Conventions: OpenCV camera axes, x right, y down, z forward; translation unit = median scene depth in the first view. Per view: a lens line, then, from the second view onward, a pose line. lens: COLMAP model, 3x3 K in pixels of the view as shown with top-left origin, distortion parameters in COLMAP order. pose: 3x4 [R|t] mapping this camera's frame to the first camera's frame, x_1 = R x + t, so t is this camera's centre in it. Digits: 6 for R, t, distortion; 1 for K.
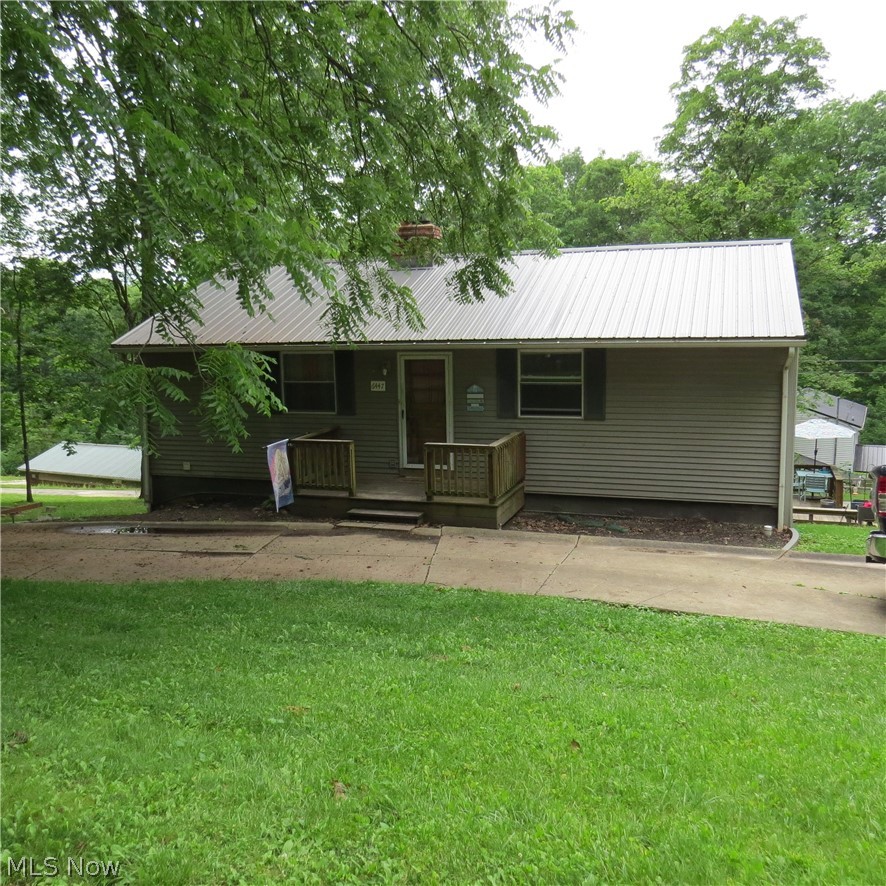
lens RADIAL K [[868.8, 0, 446.9], [0, 868.8, 444.3], [0, 0, 1]] dist [-0.000724, 0.000000]
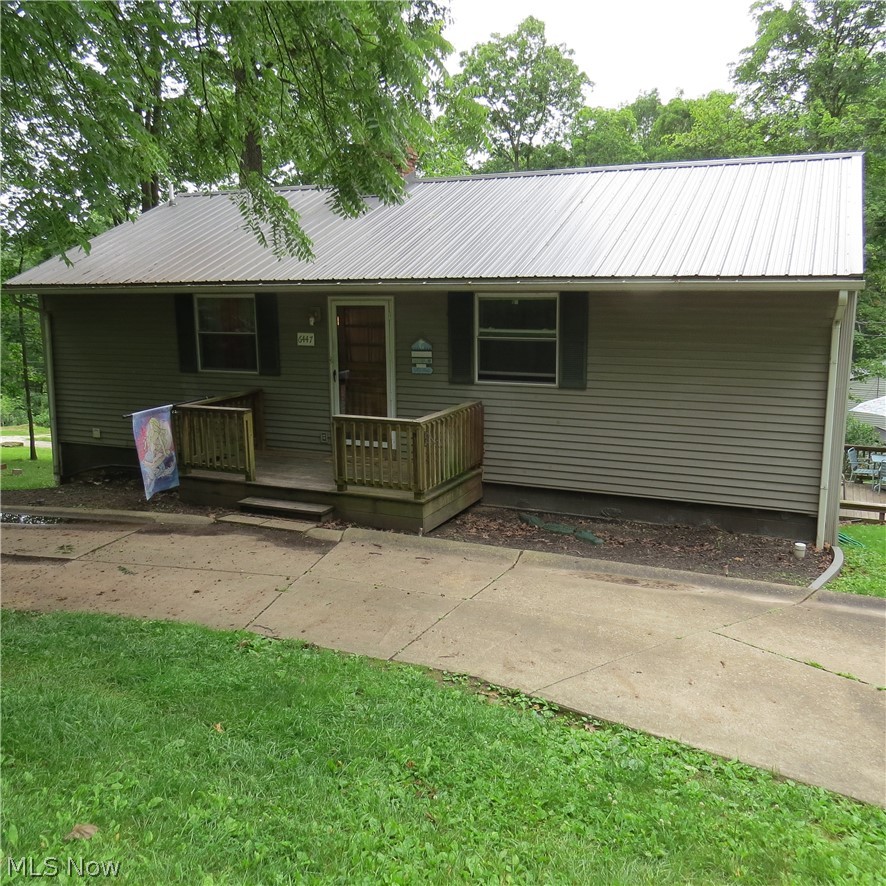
lens RADIAL K [[868.8, 0, 441.5], [0, 868.8, 441.5], [0, 0, 1]] dist [-0.000724, 0.000000]
pose [[0.994827, 0.028310, -0.097555, 0.131817], [-0.024260, 0.998804, 0.042458, -0.011812], [0.098641, -0.039872, 0.994324, 0.243111]]
